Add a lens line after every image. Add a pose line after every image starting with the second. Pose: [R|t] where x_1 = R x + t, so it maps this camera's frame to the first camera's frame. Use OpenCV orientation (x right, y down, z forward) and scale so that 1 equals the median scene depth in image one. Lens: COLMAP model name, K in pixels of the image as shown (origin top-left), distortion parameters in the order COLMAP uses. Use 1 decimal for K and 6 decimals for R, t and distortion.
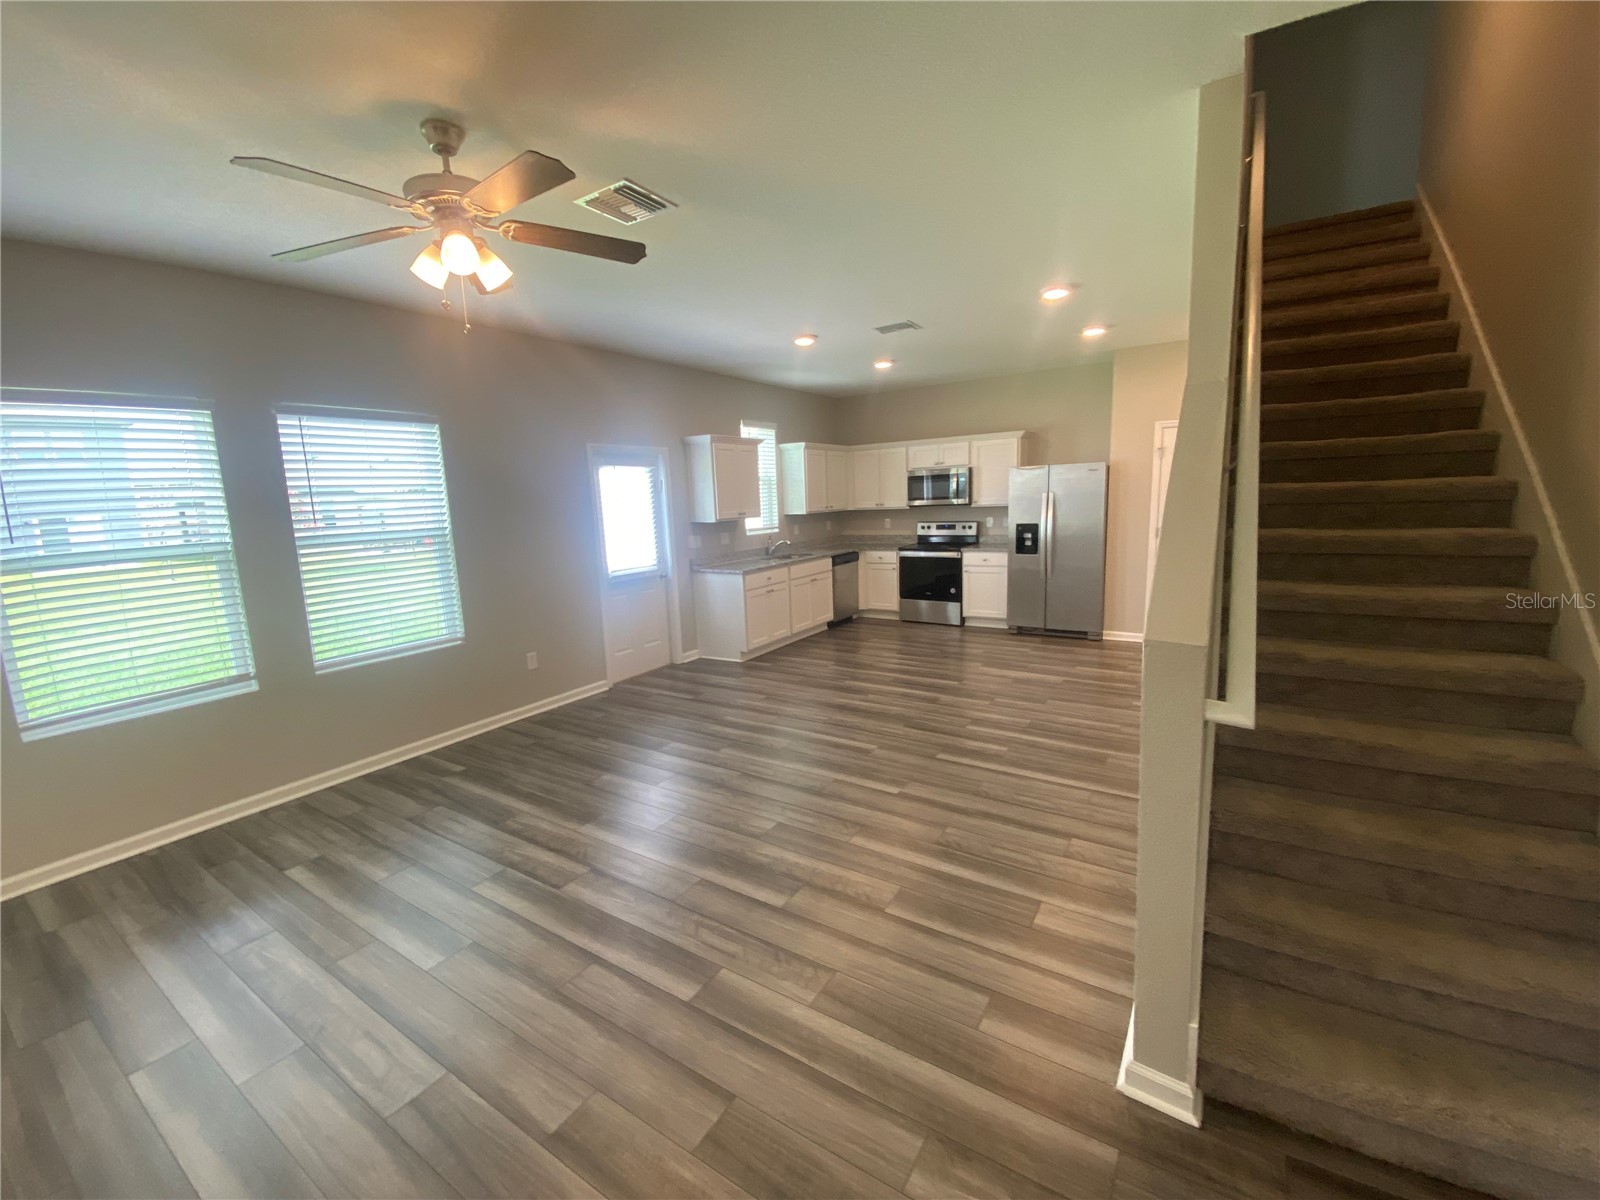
lens RADIAL K [[652.3, 0, 796.7], [0, 652.3, 597.2], [0, 0, 1]] dist [0.053914, -0.040803]
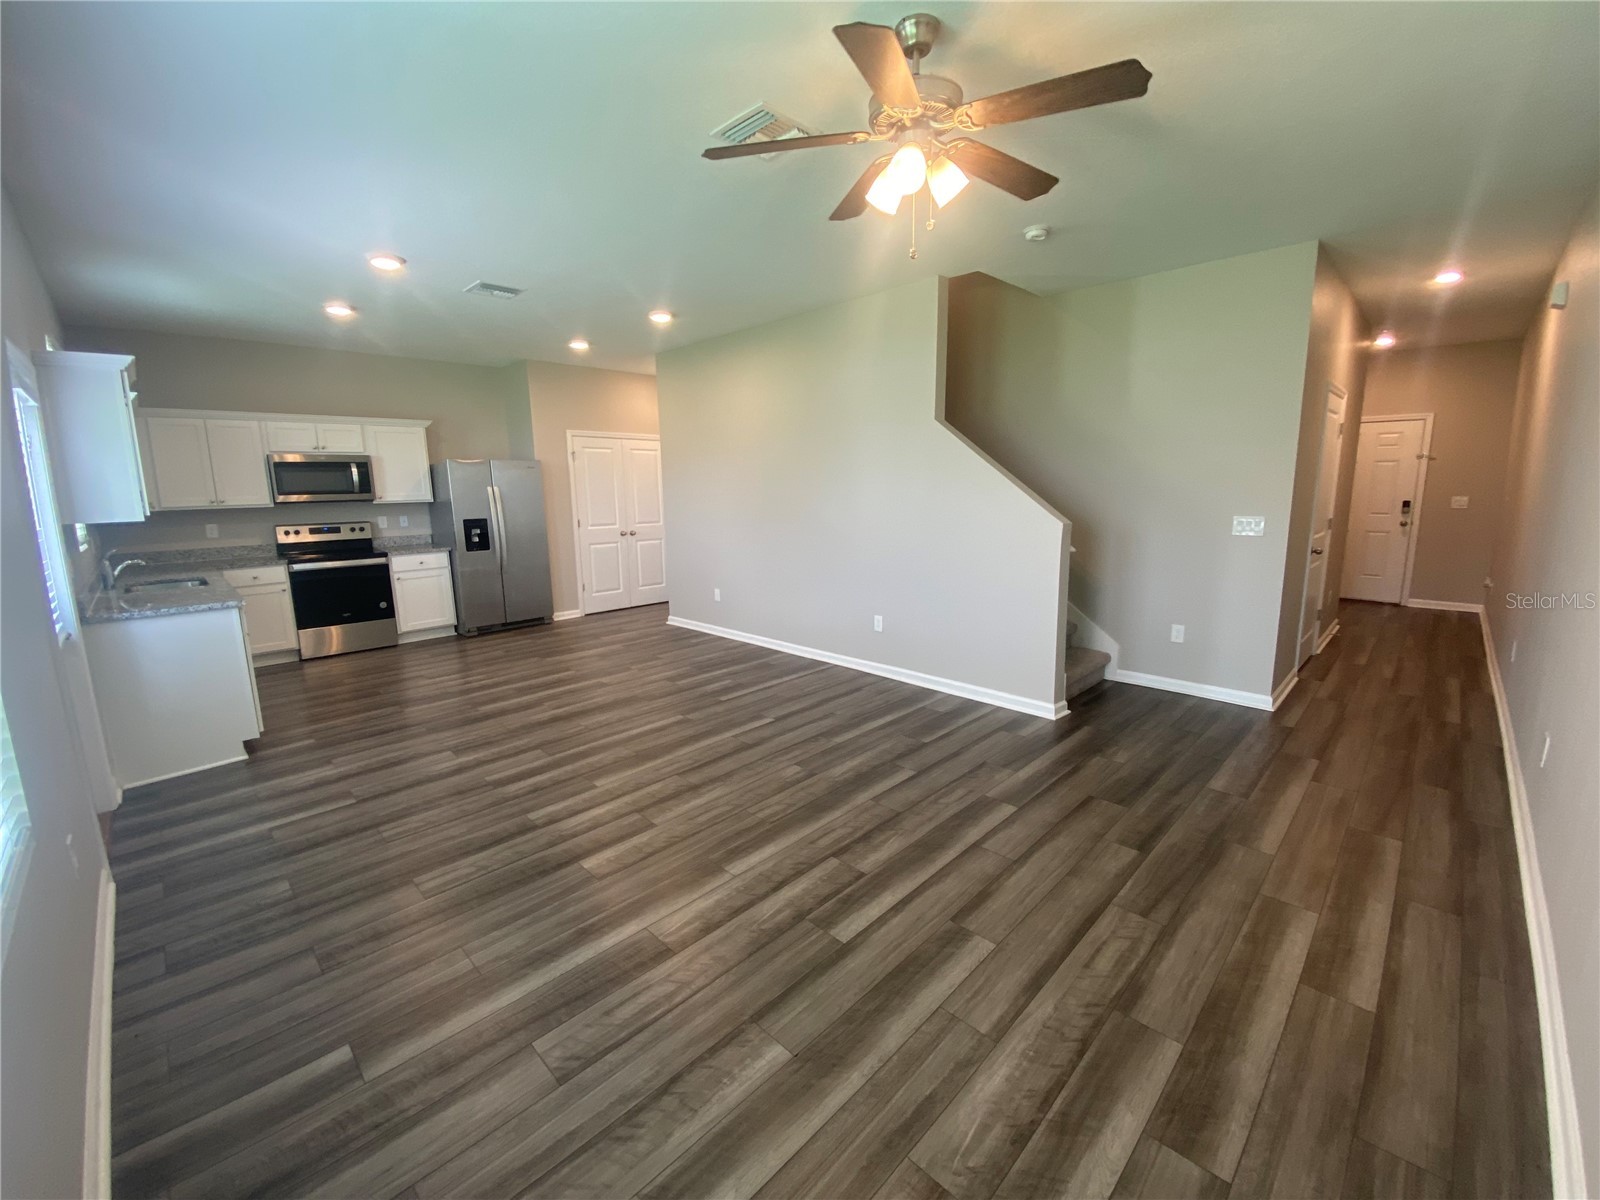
lens RADIAL K [[652.3, 0, 796.7], [0, 652.3, 597.2], [0, 0, 1]] dist [0.053914, -0.040803]
pose [[0.200253, -0.134235, 0.970505, -0.616172], [0.167263, 0.980711, 0.101134, -0.022241], [-0.965361, 0.142077, 0.218843, 0.424839]]
